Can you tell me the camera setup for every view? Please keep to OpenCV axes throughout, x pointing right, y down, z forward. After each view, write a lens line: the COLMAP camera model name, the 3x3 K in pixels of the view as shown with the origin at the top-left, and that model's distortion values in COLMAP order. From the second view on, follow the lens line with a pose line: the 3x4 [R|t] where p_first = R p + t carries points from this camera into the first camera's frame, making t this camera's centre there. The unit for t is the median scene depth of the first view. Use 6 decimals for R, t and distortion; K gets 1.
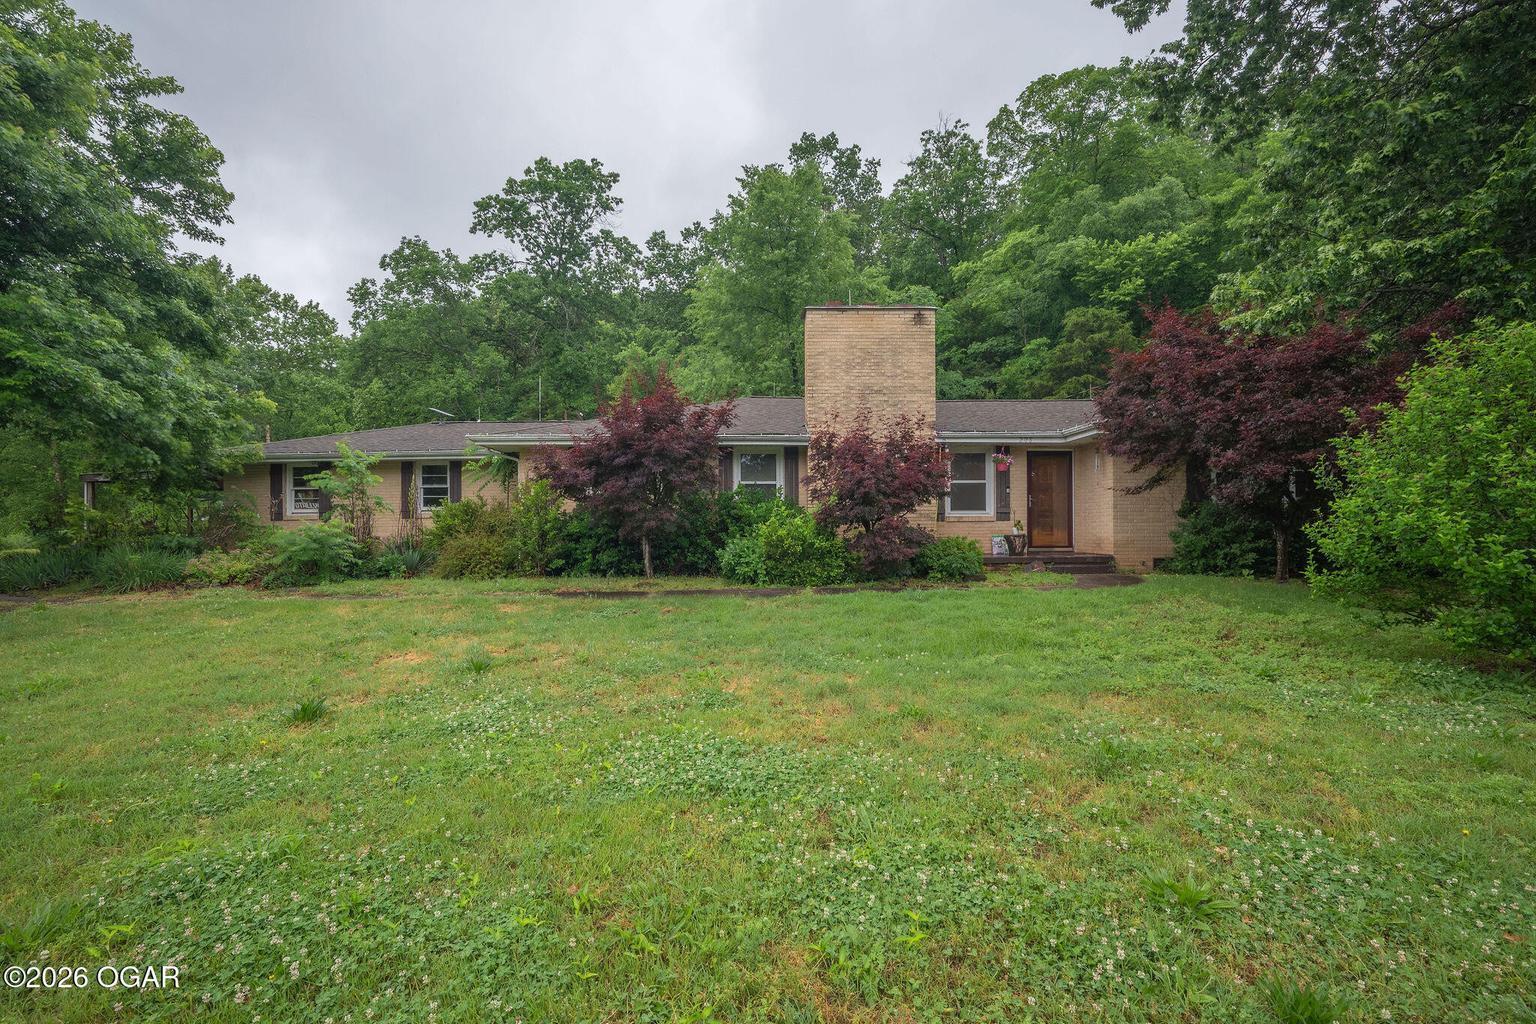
lens RADIAL K [[681.8, 0, 768.6], [0, 681.8, 514.4], [0, 0, 1]] dist [0.000237, -0.000050]
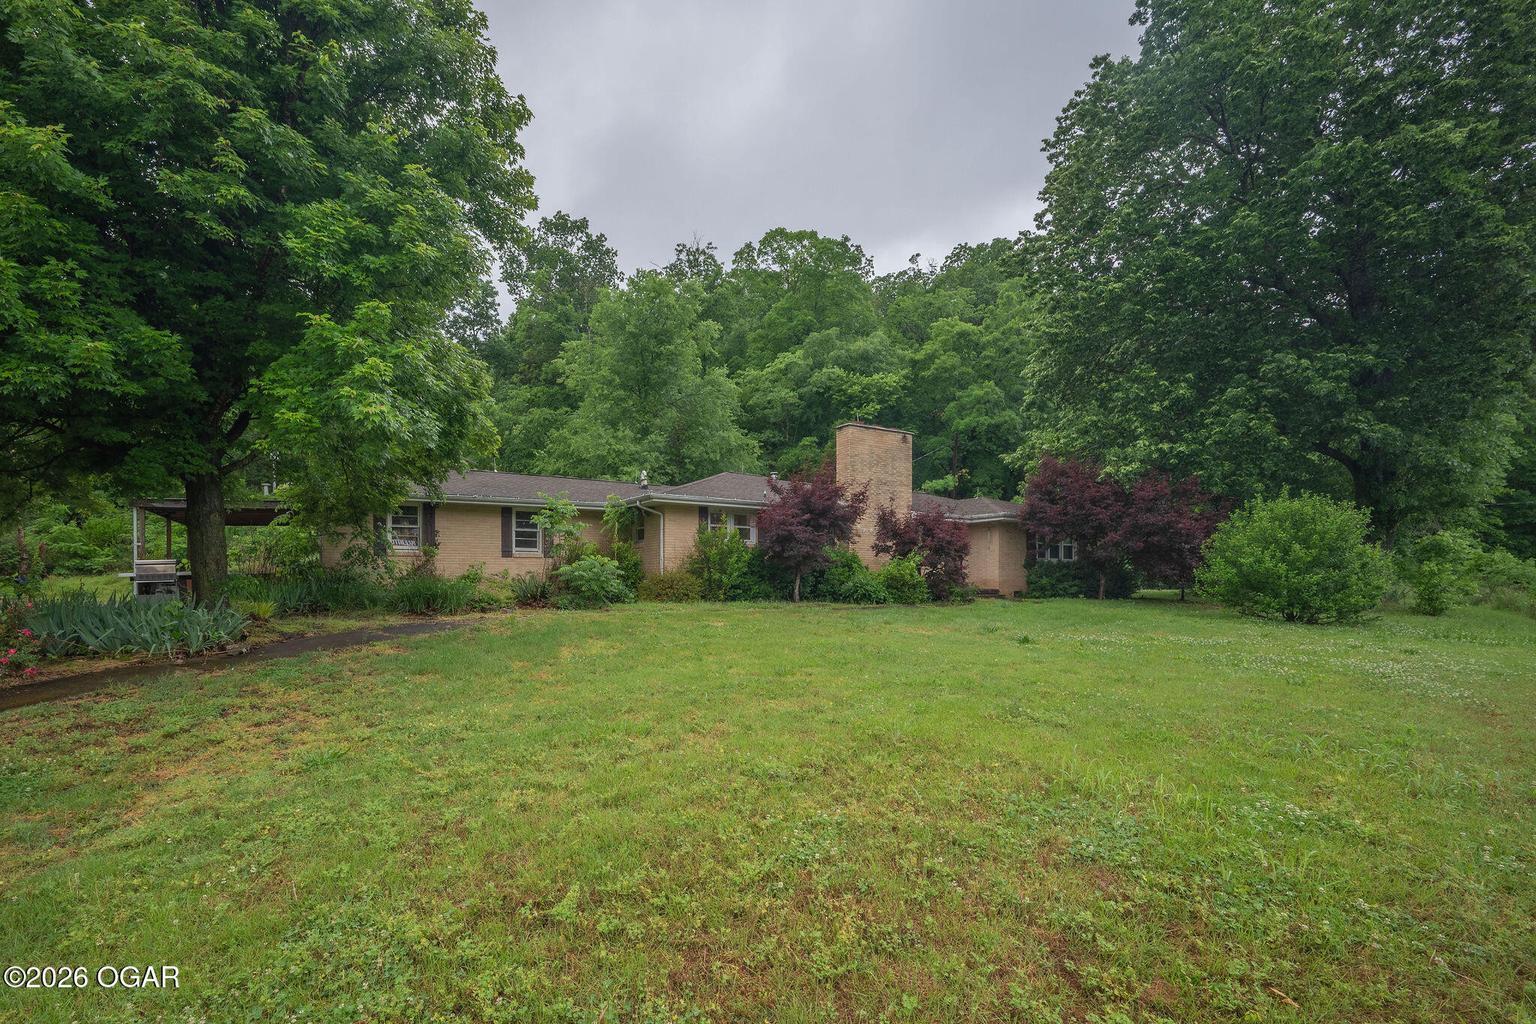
lens RADIAL K [[616.3, 0, 752.7], [0, 616.3, 572.6], [0, 0, 1]] dist [0.000552, 0.000020]
pose [[0.893242, 0.016027, 0.449291, -0.286585], [-0.019716, 0.999799, 0.003533, 0.009196], [-0.449144, -0.012014, 0.893379, -0.047054]]
